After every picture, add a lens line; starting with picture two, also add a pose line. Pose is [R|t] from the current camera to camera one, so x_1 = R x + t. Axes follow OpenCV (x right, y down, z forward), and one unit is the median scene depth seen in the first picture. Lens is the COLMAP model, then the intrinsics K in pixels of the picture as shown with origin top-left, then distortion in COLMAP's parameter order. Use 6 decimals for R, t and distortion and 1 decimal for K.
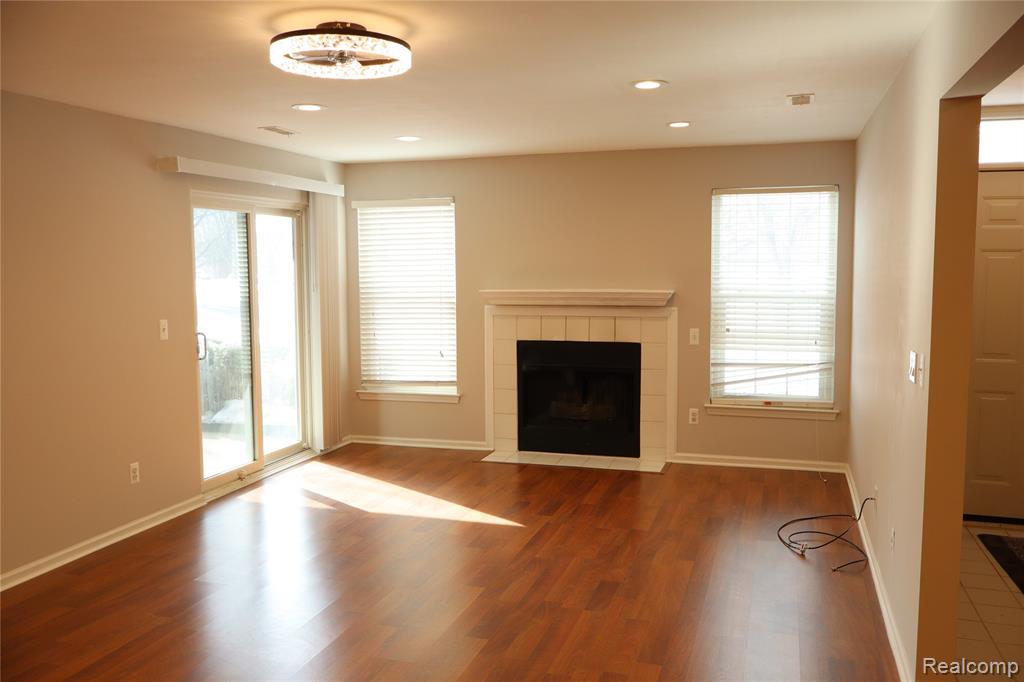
lens RADIAL K [[848.3, 0, 513.9], [0, 848.3, 337.9], [0, 0, 1]] dist [-0.005040, -0.001992]
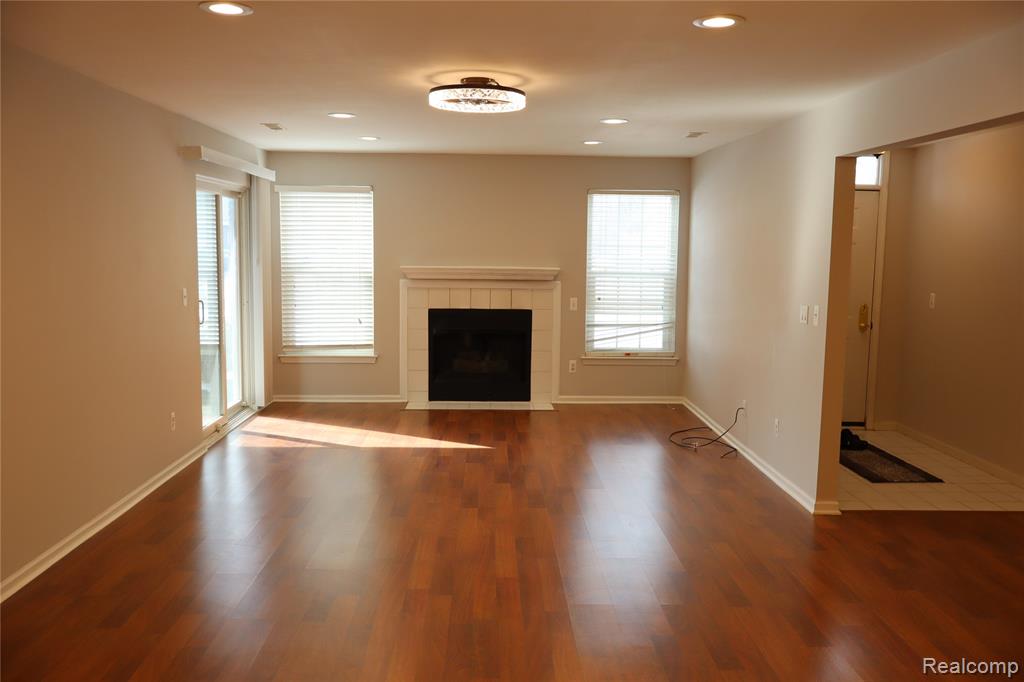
lens RADIAL K [[848.3, 0, 513.9], [0, 848.3, 337.9], [0, 0, 1]] dist [-0.005040, -0.001992]
pose [[0.942160, -0.018241, 0.334666, -0.299910], [0.010221, 0.999617, 0.025709, 0.015464], [-0.335007, -0.020801, 0.941986, -0.176804]]
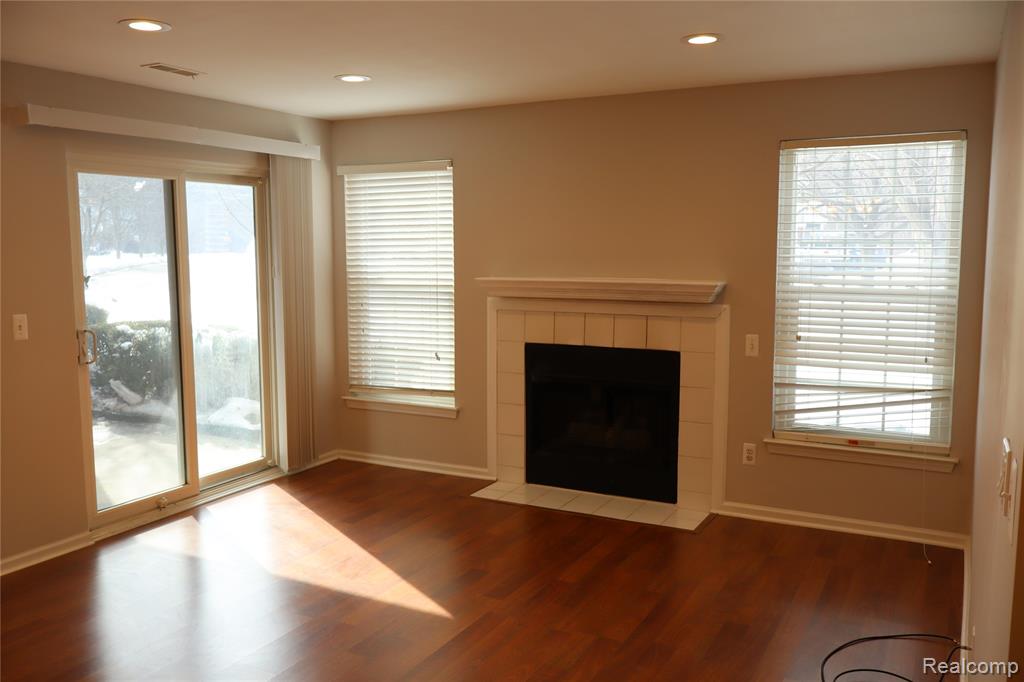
lens RADIAL K [[848.3, 0, 513.9], [0, 848.3, 337.9], [0, 0, 1]] dist [-0.005040, -0.001992]
pose [[0.983260, 0.024290, -0.180582, 0.141936], [-0.019726, 0.999440, 0.027029, -0.023614], [0.181137, -0.023015, 0.983189, 0.244806]]
